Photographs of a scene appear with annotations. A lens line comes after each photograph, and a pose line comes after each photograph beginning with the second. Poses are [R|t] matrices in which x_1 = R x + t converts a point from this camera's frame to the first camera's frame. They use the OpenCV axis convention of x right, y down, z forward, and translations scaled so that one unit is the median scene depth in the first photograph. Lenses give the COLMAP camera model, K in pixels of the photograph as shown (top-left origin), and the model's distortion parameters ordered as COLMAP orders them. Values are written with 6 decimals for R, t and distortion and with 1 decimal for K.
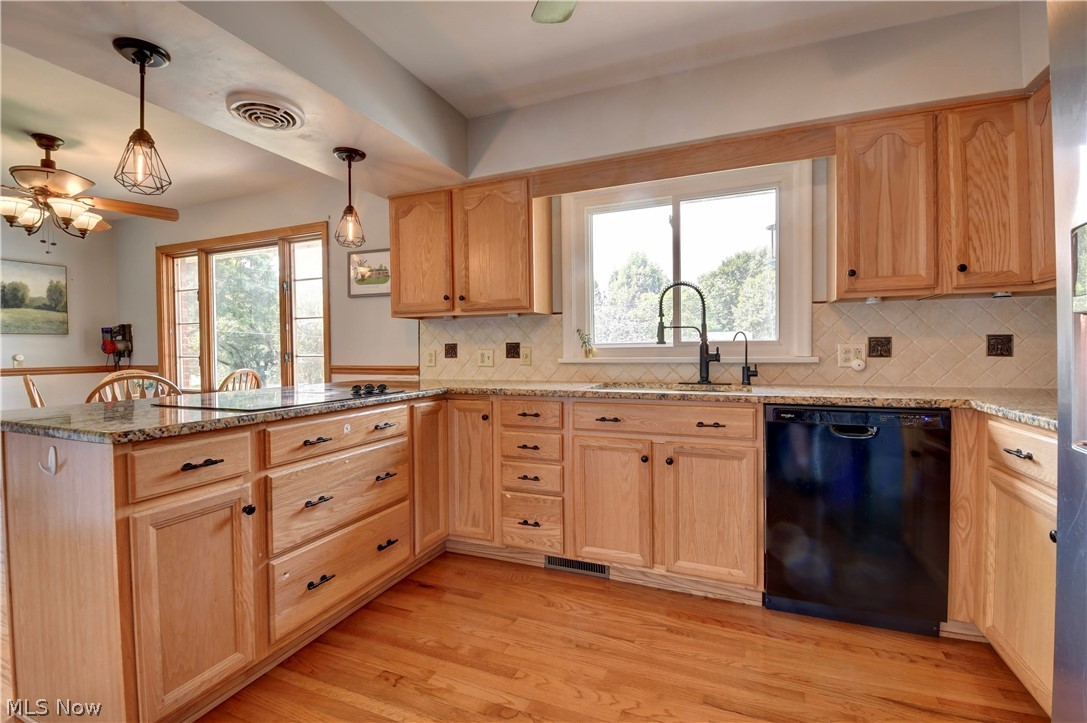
lens RADIAL K [[474.5, 0, 543.5], [0, 474.5, 361.5], [0, 0, 1]] dist [0.000934, -0.014306]
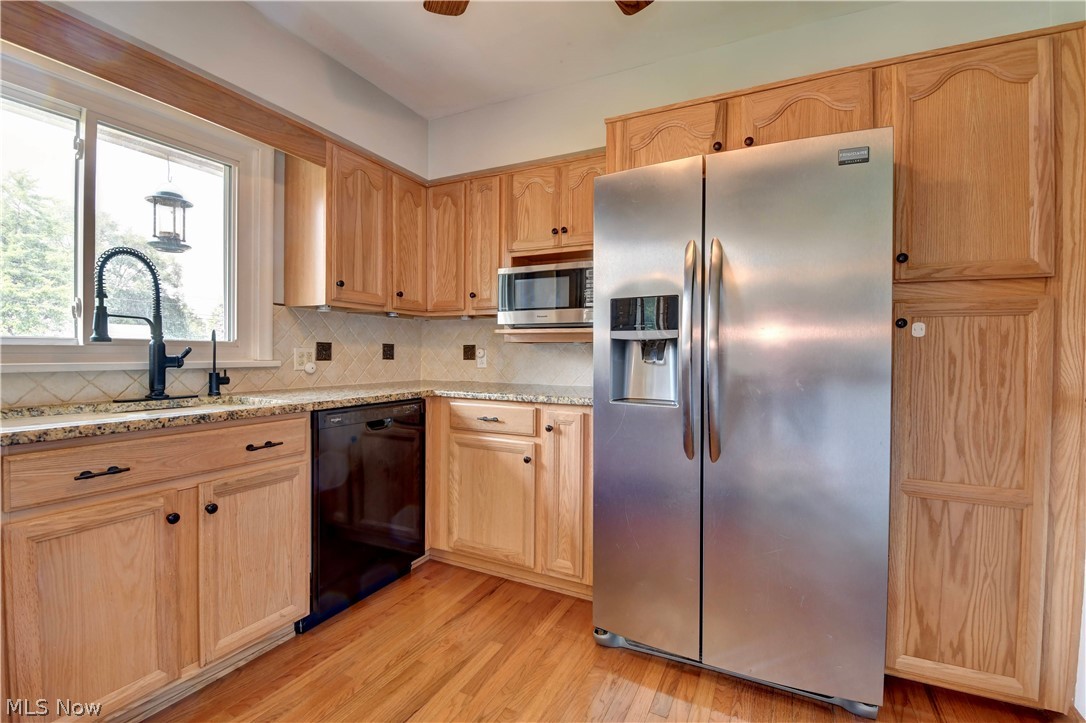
lens RADIAL K [[474.1, 0, 543.0], [0, 474.1, 361.5], [0, 0, 1]] dist [0.000934, -0.014306]
pose [[0.068690, -0.006957, 0.997614, -0.346426], [0.013253, 0.999894, 0.006060, -0.006392], [-0.997550, 0.012806, 0.068775, 0.390644]]
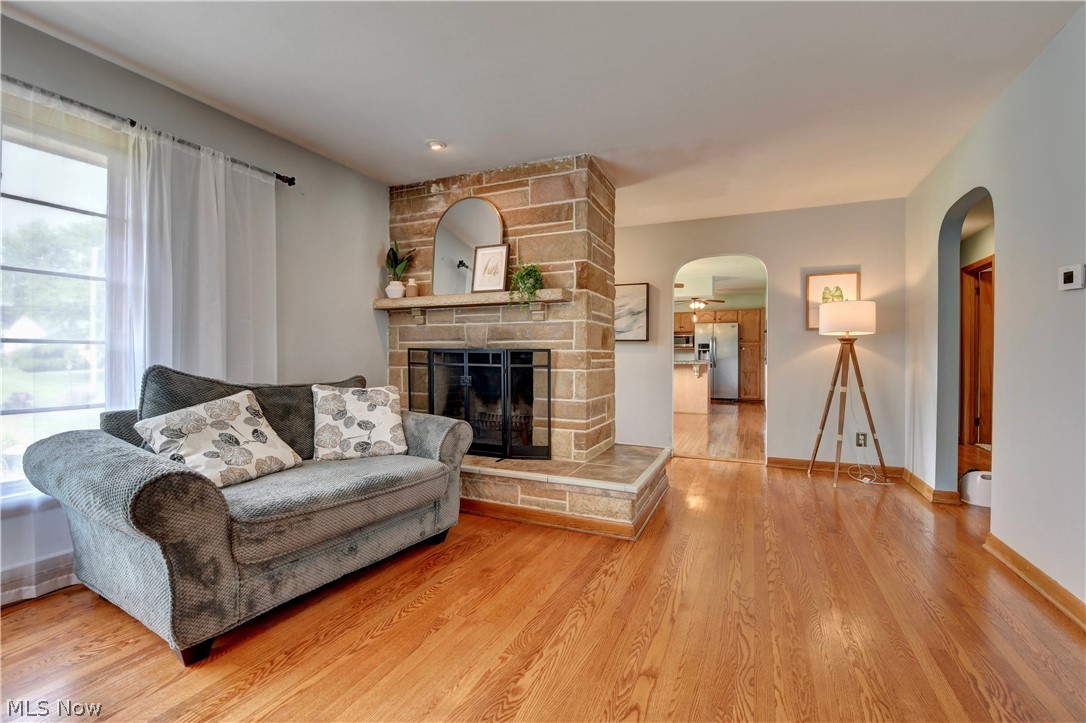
lens RADIAL K [[474.1, 0, 543.0], [0, 474.1, 361.5], [0, 0, 1]] dist [0.000934, -0.014306]
pose [[0.027750, -0.002741, 0.999611, -4.205142], [0.021250, 0.999772, 0.002152, 0.034011], [-0.999389, 0.021182, 0.027802, 1.701253]]
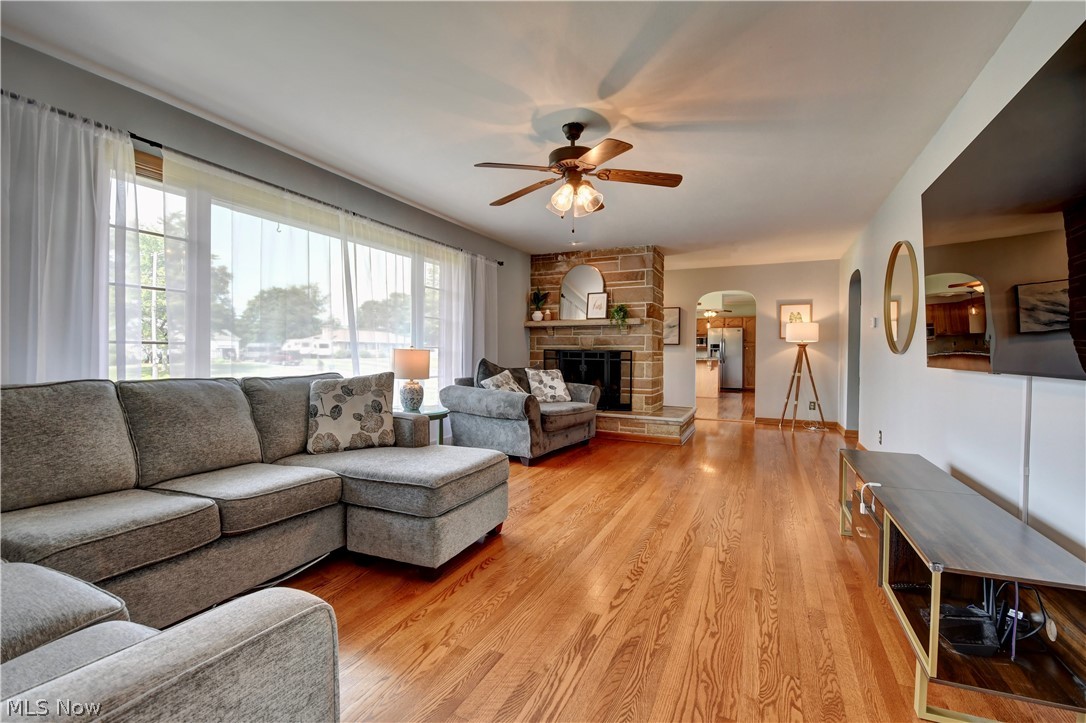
lens RADIAL K [[474.1, 0, 543.0], [0, 474.1, 361.5], [0, 0, 1]] dist [0.000934, -0.014306]
pose [[0.046949, -0.008382, 0.998862, -5.382403], [0.018087, 0.999808, 0.007540, 0.032212], [-0.998734, 0.017712, 0.047092, 2.075321]]
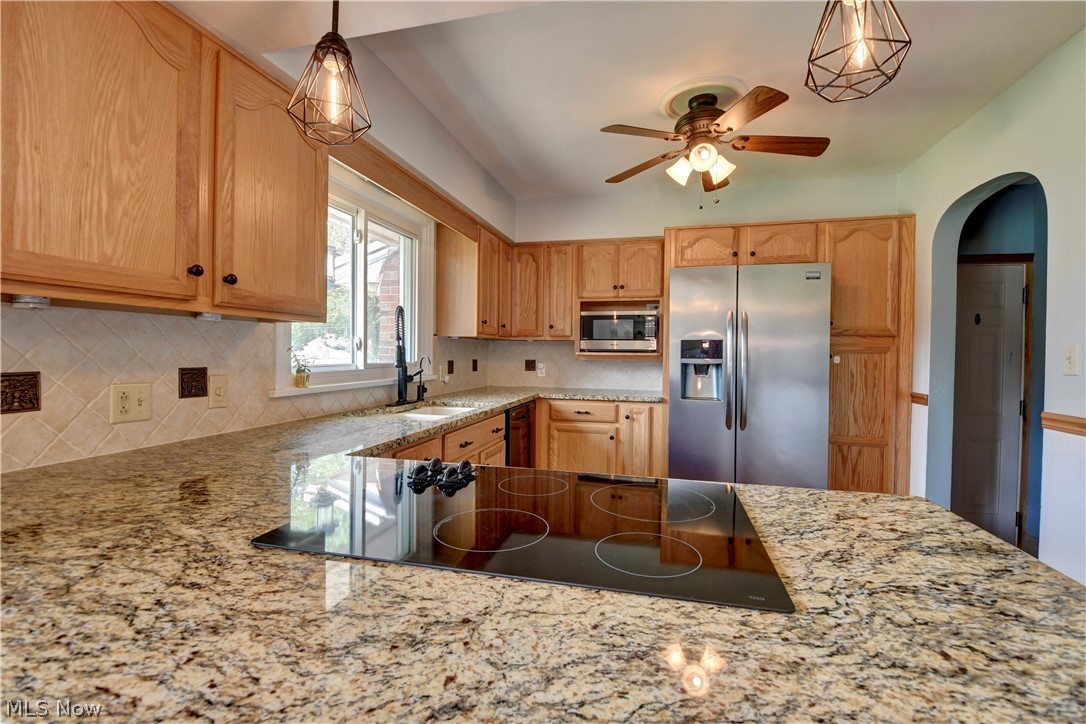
lens RADIAL K [[474.1, 0, 543.0], [0, 474.1, 362.0], [0, 0, 1]] dist [0.000934, -0.014306]
pose [[-0.142028, -0.011390, 0.989797, -0.807433], [0.014068, 0.999810, 0.013523, -0.060332], [-0.989763, 0.015846, -0.141841, 0.876596]]
